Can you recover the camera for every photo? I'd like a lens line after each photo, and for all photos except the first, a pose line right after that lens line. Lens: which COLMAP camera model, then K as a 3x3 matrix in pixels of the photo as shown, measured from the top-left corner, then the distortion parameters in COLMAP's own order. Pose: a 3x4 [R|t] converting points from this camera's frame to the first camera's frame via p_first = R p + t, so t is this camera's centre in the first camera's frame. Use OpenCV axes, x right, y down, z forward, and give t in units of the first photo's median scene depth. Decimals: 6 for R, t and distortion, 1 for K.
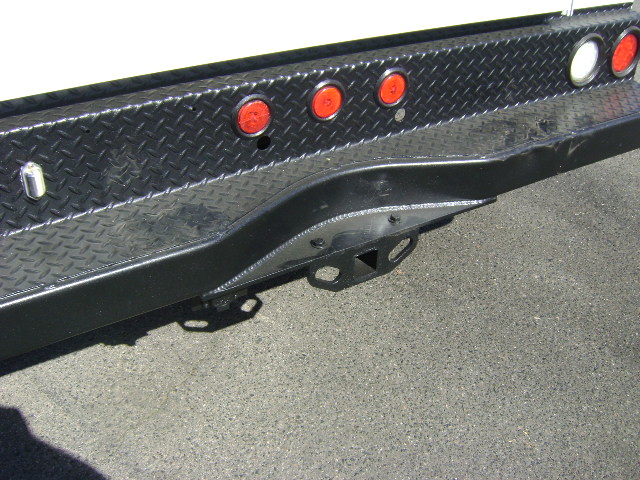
lens RADIAL K [[661.9, 0, 320.0], [0, 661.9, 240.0], [0, 0, 1]] dist [-0.161262, 0.107798]
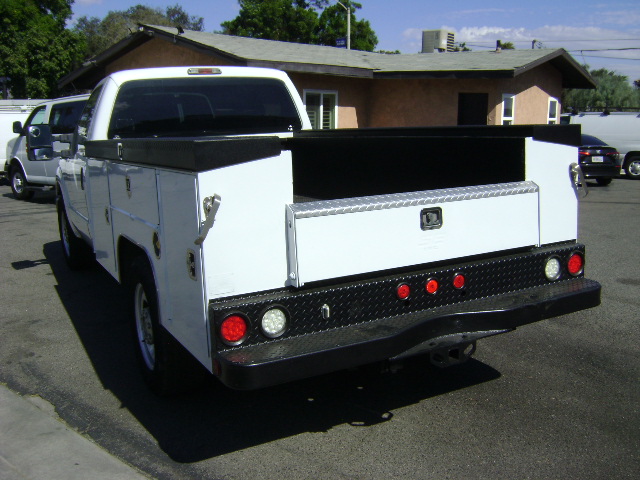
lens RADIAL K [[661.9, 0, 320.0], [0, 661.9, 240.0], [0, 0, 1]] dist [-0.161262, 0.107798]
pose [[0.995189, -0.050632, -0.083881, -0.163040], [0.013728, 0.919739, -0.392290, 0.500443], [0.097011, 0.389251, 0.916009, -1.139570]]
